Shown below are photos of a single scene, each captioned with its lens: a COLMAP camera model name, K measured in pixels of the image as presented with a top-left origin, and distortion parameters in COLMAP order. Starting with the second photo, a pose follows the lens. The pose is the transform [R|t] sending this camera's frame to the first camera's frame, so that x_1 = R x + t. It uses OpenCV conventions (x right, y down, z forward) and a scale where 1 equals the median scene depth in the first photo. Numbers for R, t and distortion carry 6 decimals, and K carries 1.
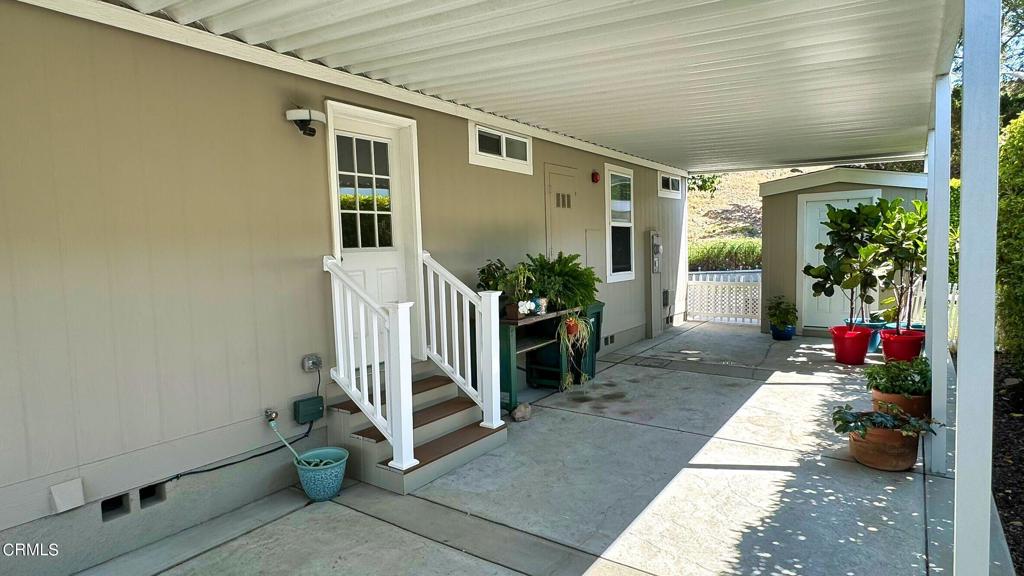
lens RADIAL K [[588.4, 0, 512.0], [0, 588.4, 288.0], [0, 0, 1]] dist [-0.013395, 0.032861]
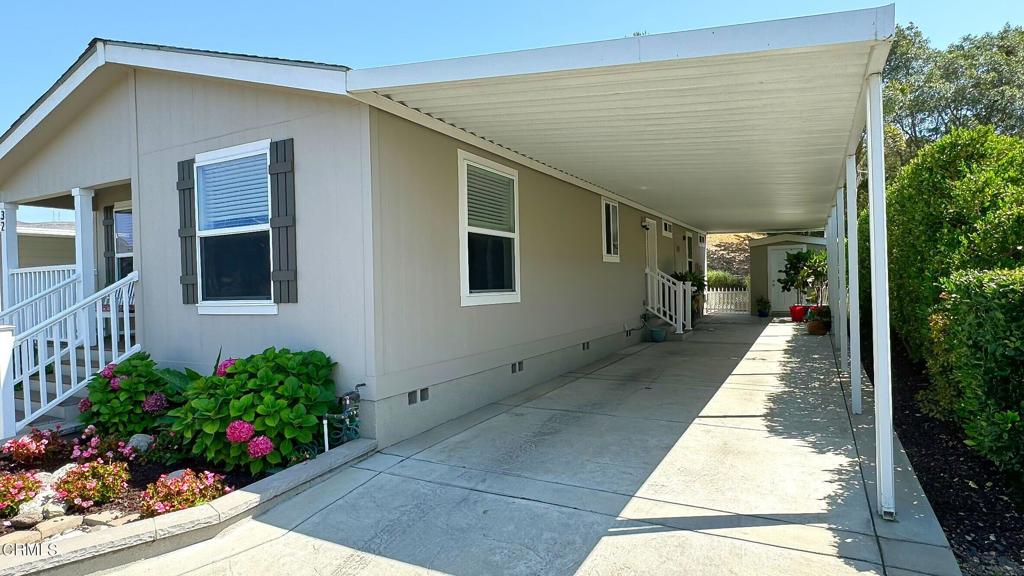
lens RADIAL K [[588.4, 0, 512.0], [0, 588.4, 288.0], [0, 0, 1]] dist [-0.013395, 0.032861]
pose [[0.992151, 0.001862, 0.125035, -0.815135], [0.006652, 0.997687, -0.067644, 0.147502], [-0.124872, 0.067944, 0.989844, -1.128258]]
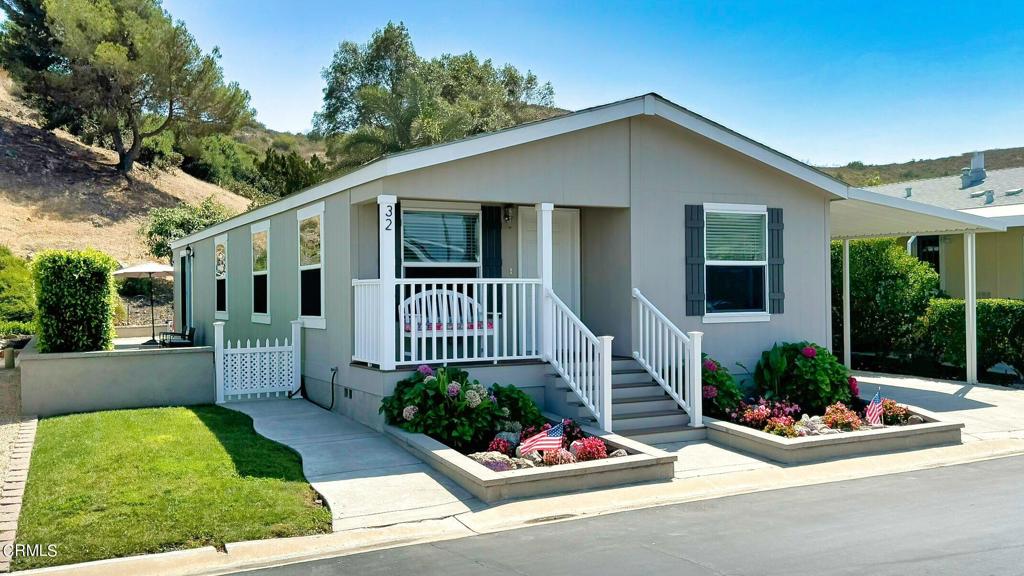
lens RADIAL K [[855.5, 0, 516.7], [0, 855.5, 275.6], [0, 0, 1]] dist [0.084821, -0.011293]
pose [[0.451318, 0.027522, 0.891939, -2.772780], [0.052968, 0.996936, -0.057563, 0.109736], [-0.890790, 0.073224, 0.448477, -0.655621]]
